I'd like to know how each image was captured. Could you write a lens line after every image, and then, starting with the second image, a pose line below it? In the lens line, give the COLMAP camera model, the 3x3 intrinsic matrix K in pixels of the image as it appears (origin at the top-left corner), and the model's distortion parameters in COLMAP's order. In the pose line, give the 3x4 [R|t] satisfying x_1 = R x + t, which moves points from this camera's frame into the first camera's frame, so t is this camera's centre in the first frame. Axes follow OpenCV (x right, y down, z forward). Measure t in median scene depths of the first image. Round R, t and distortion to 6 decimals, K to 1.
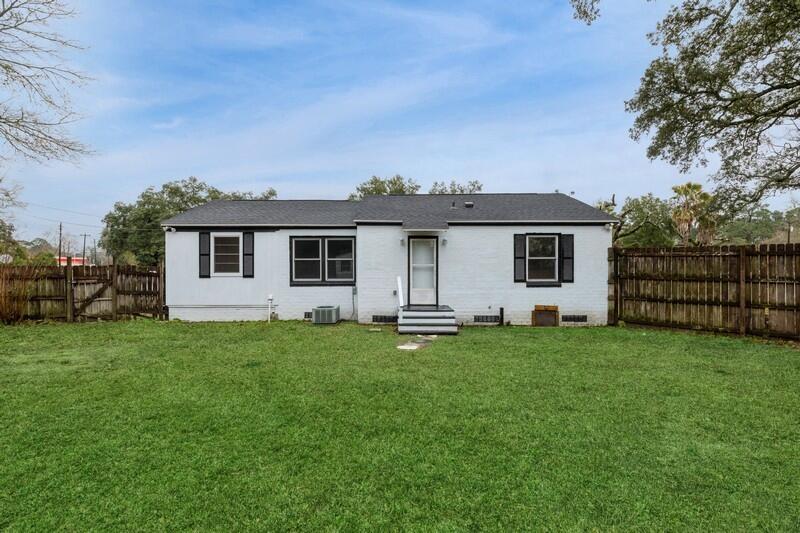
lens RADIAL K [[356.1, 0, 405.1], [0, 356.1, 284.5], [0, 0, 1]] dist [0.000696, 0.000099]
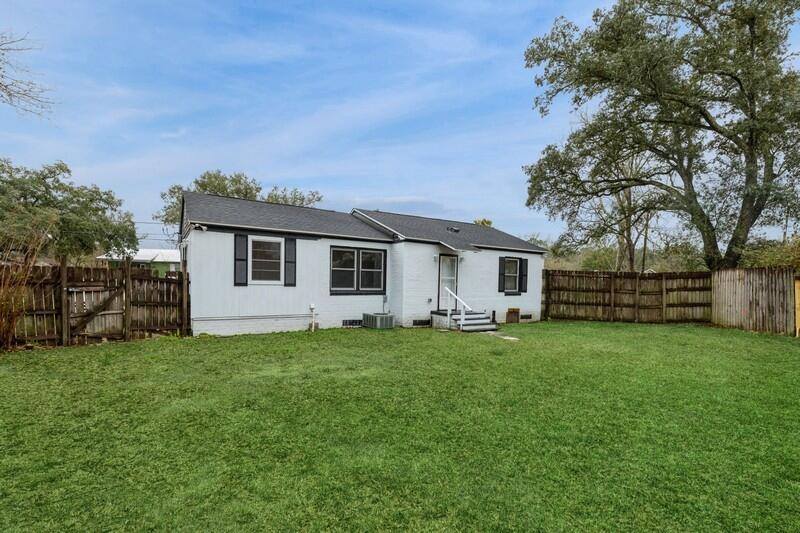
lens RADIAL K [[356.1, 0, 405.1], [0, 356.1, 284.5], [0, 0, 1]] dist [0.000696, 0.000099]
pose [[0.847107, 0.014153, 0.531234, -0.690639], [-0.001415, 0.999702, -0.024378, -0.000574], [-0.531420, 0.019899, 0.846875, 0.029987]]
